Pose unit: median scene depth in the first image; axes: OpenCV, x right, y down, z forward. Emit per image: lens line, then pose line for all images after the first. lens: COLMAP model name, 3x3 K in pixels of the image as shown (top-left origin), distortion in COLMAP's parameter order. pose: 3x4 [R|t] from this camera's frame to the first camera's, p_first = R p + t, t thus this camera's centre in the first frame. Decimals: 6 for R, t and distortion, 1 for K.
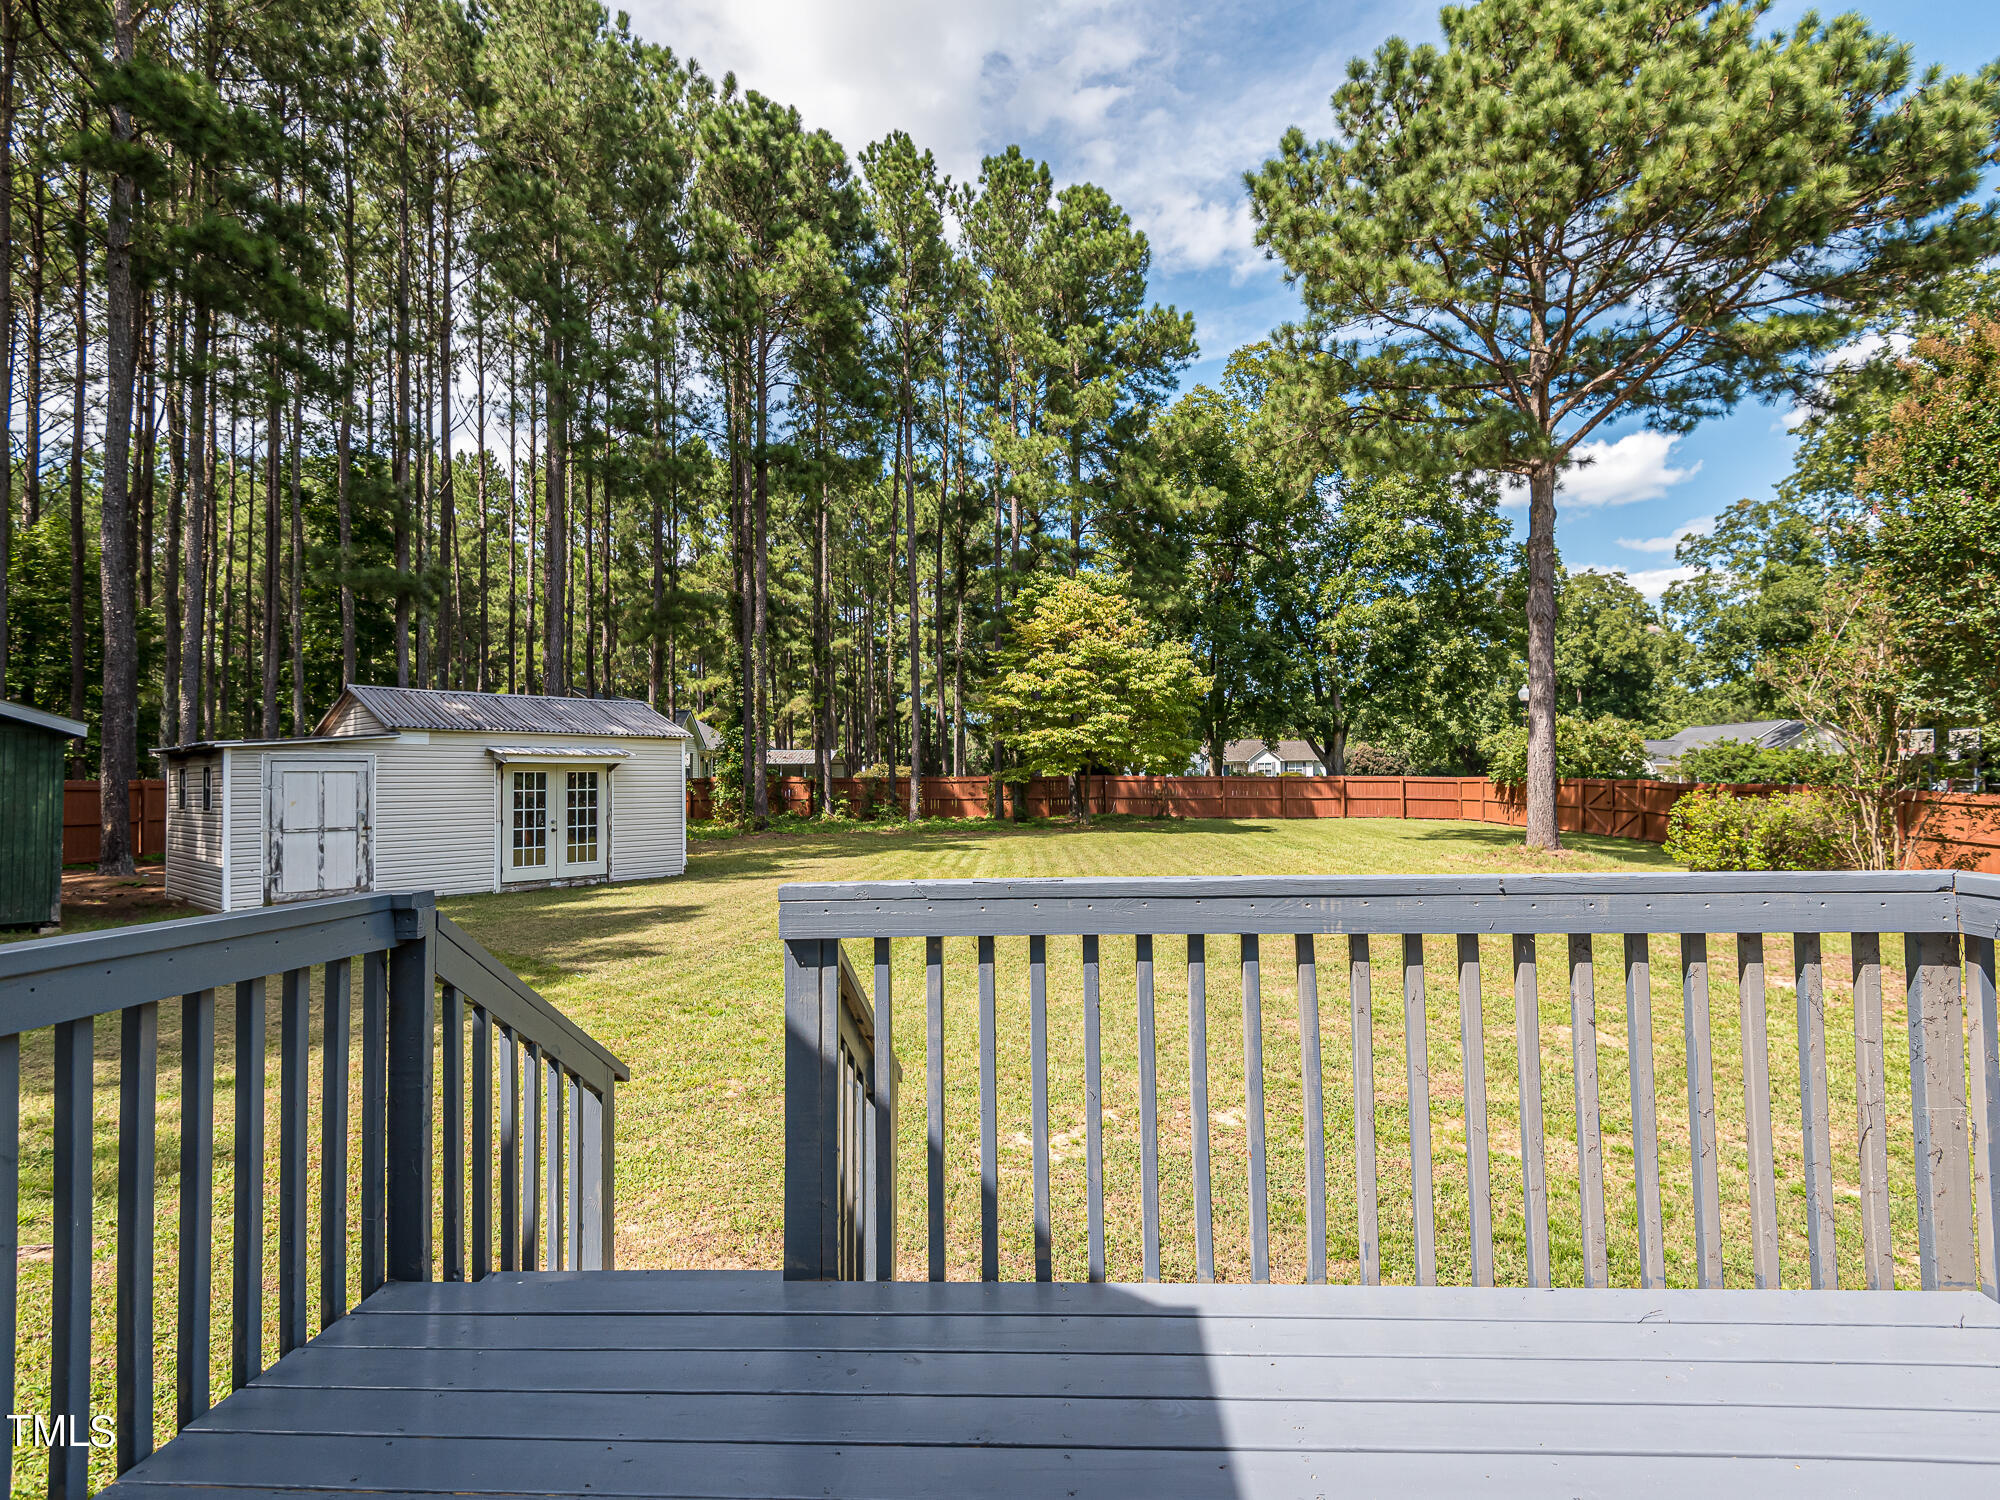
lens RADIAL K [[1023.3, 0, 1018.8], [0, 1023.3, 749.2], [0, 0, 1]] dist [0.032866, -0.018253]
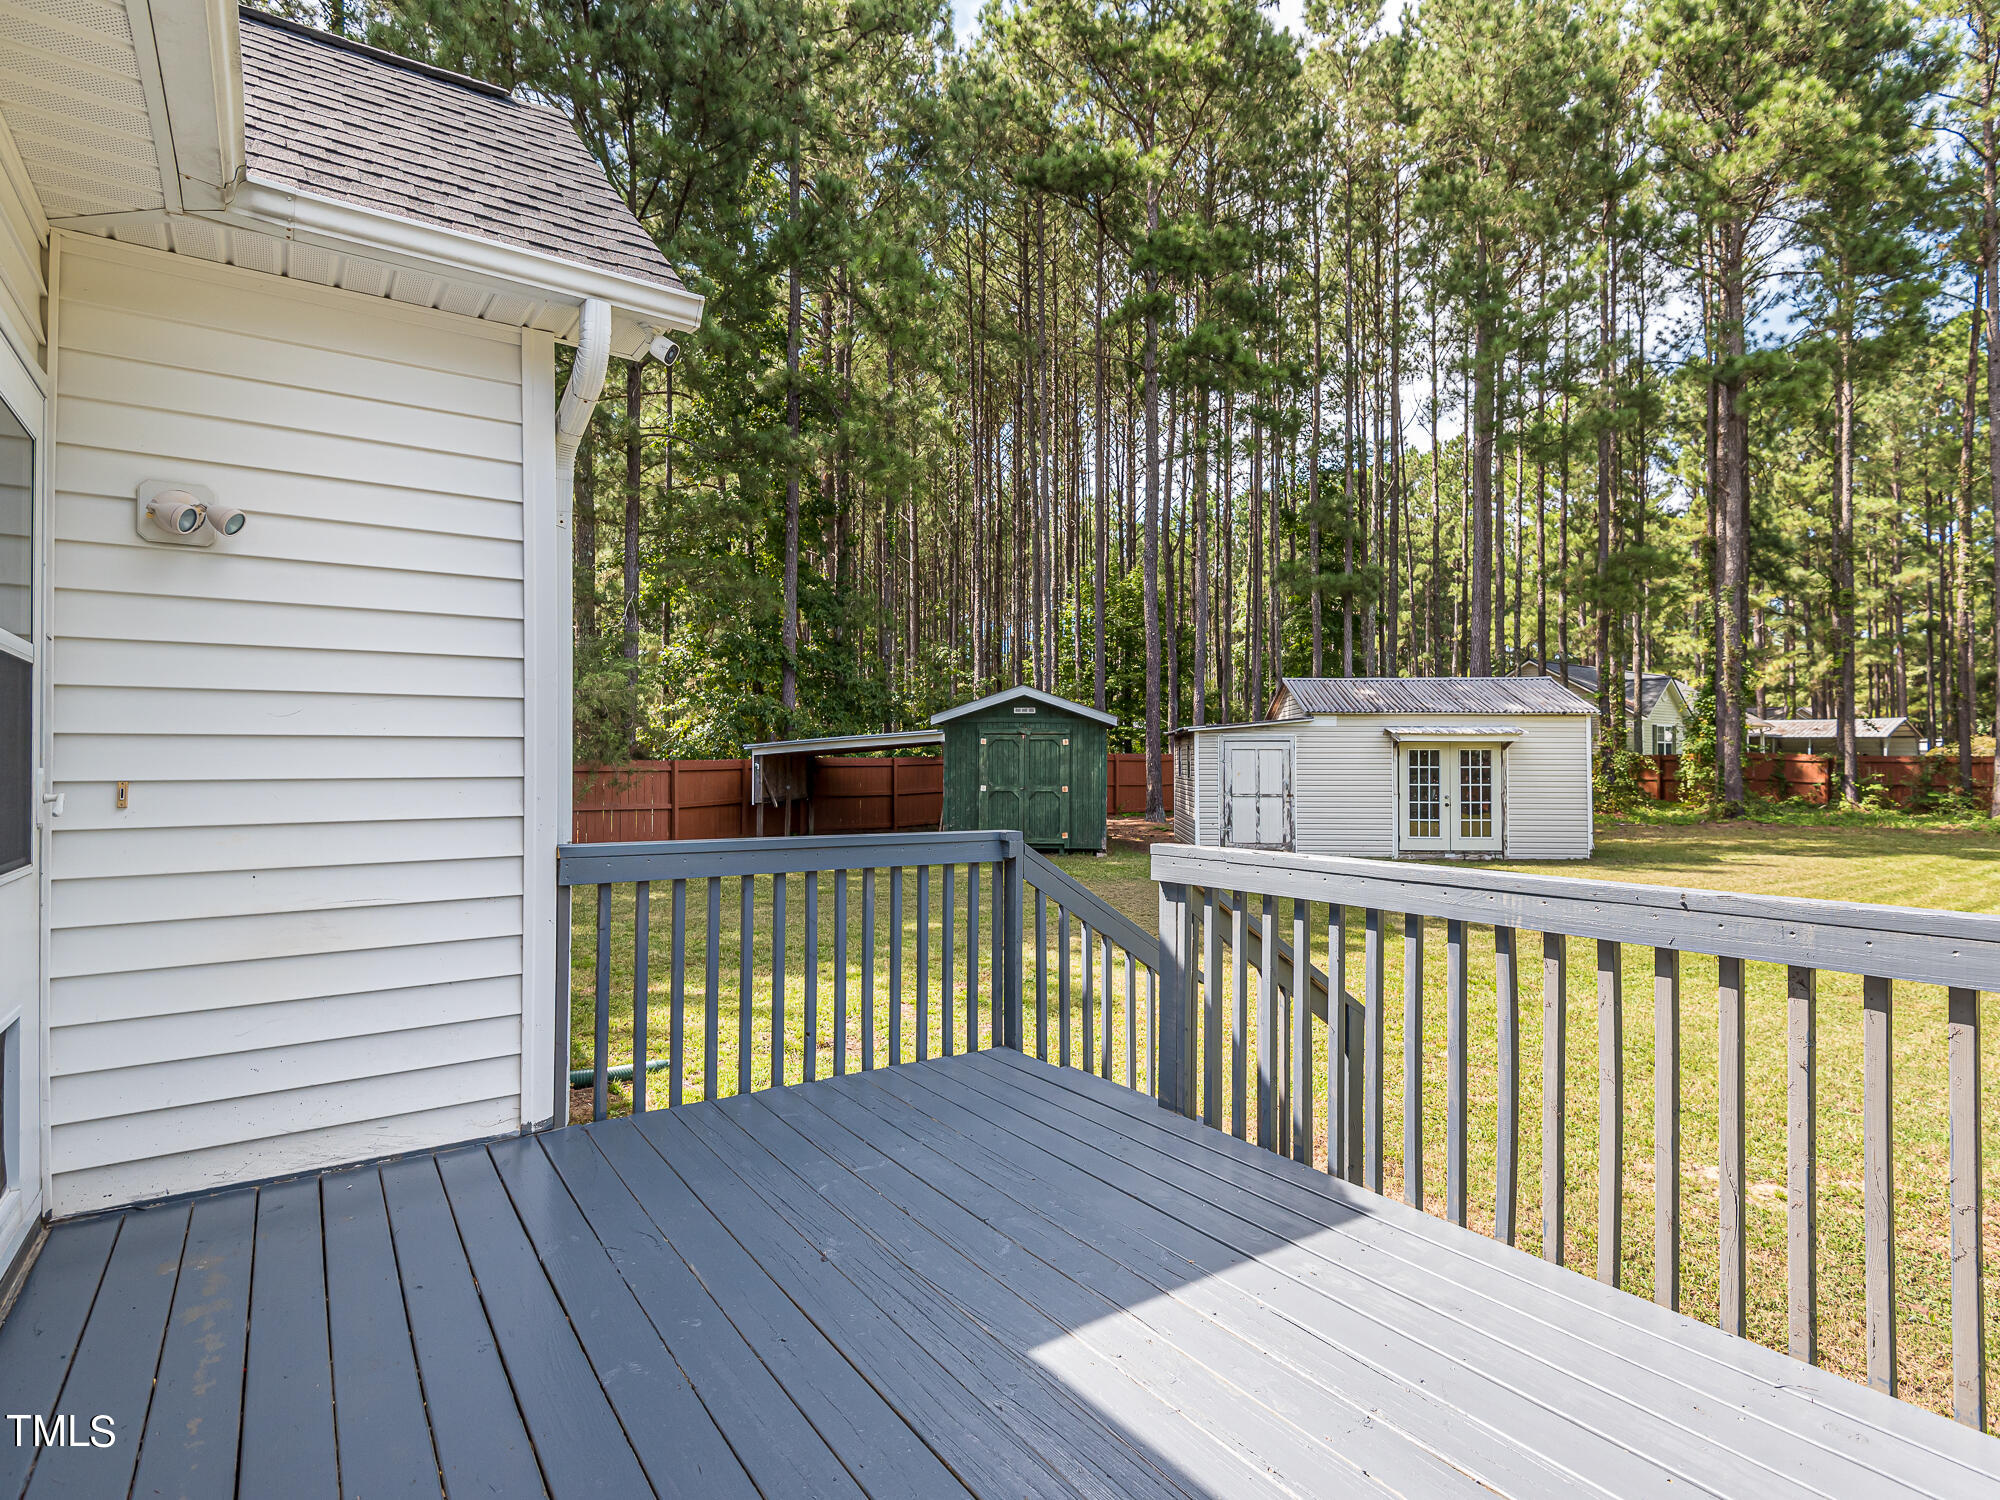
lens RADIAL K [[1023.3, 0, 982.4], [0, 1023.3, 746.9], [0, 0, 1]] dist [0.032866, -0.018253]
pose [[0.597337, 0.001096, -0.801990, 0.107409], [0.017408, 0.999746, 0.014332, -0.004154], [0.801802, -0.022522, 0.597166, -0.010597]]
